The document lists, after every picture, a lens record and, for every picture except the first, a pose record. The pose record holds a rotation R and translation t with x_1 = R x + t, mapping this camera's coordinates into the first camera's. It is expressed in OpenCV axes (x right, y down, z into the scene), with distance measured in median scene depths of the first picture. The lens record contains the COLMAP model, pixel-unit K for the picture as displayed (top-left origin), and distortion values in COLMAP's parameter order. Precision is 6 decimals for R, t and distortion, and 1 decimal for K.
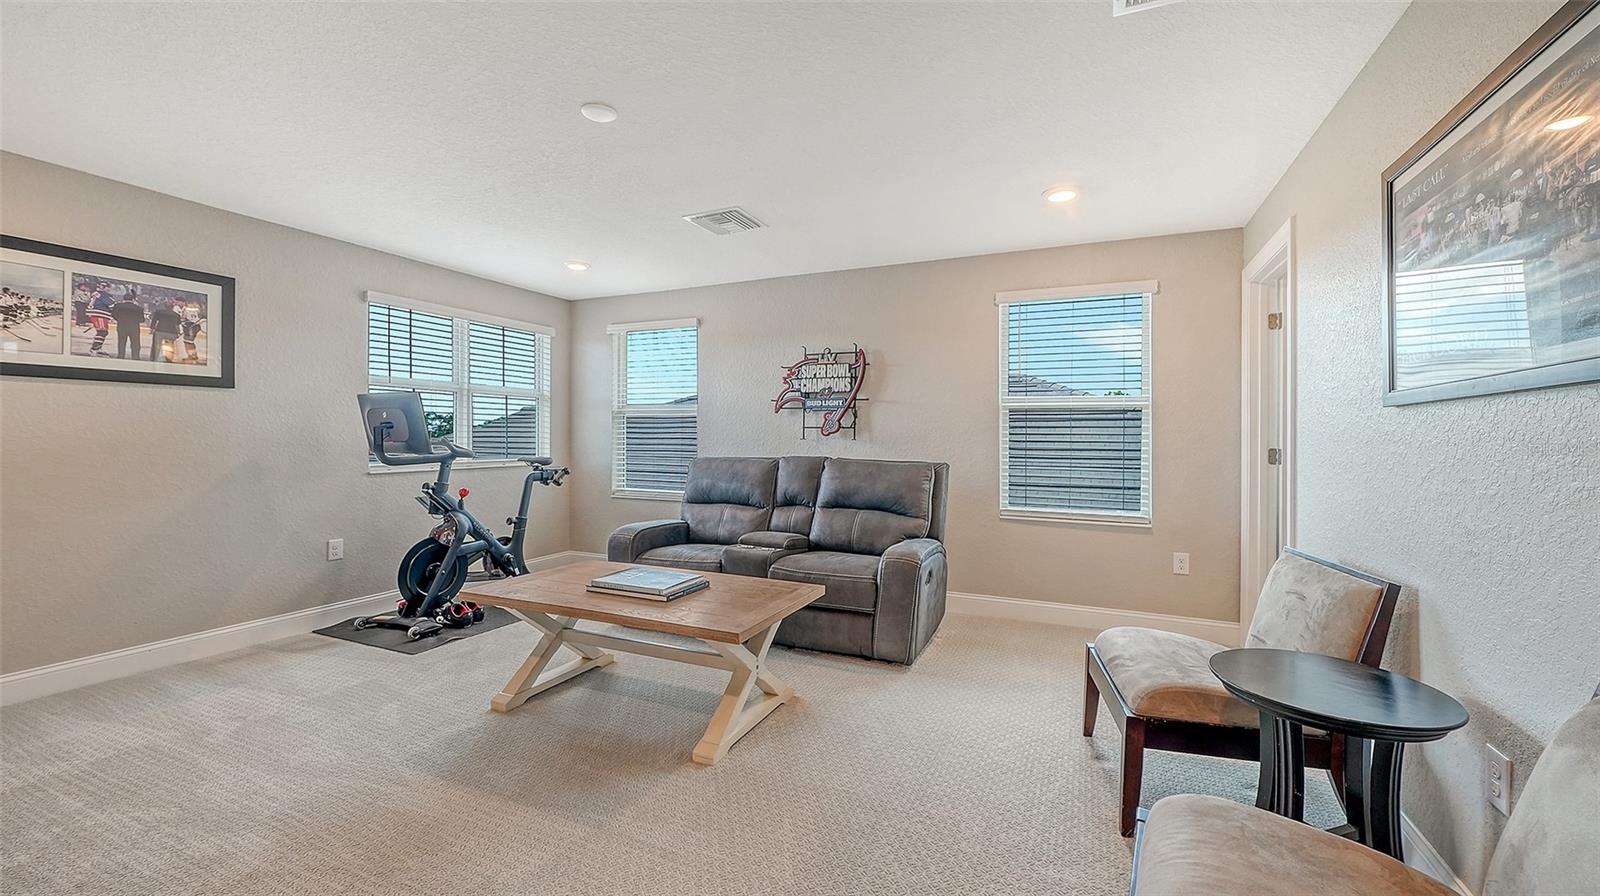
lens RADIAL K [[586.1, 0, 805.9], [0, 586.1, 438.8], [0, 0, 1]] dist [-0.010297, 0.000177]
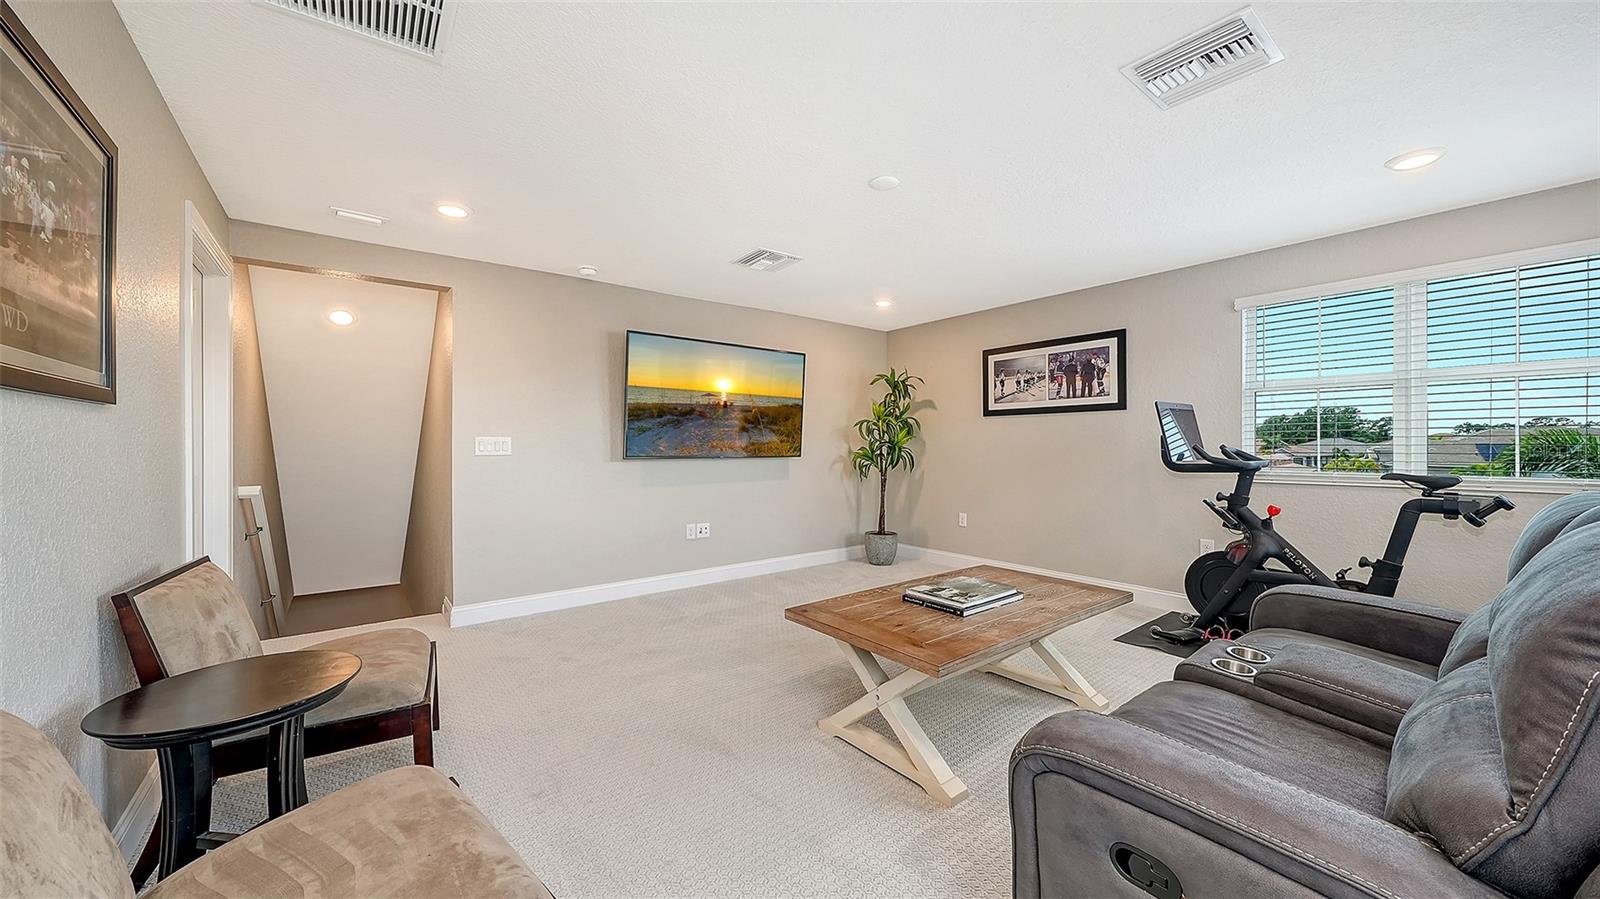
lens RADIAL K [[562.6, 0, 796.5], [0, 562.6, 451.6], [0, 0, 1]] dist [-0.004769, -0.000682]
pose [[-0.449562, 0.001201, -0.893248, 0.550930], [-0.005706, 0.999975, 0.004216, 0.010322], [0.893231, 0.006992, -0.449544, 0.930600]]
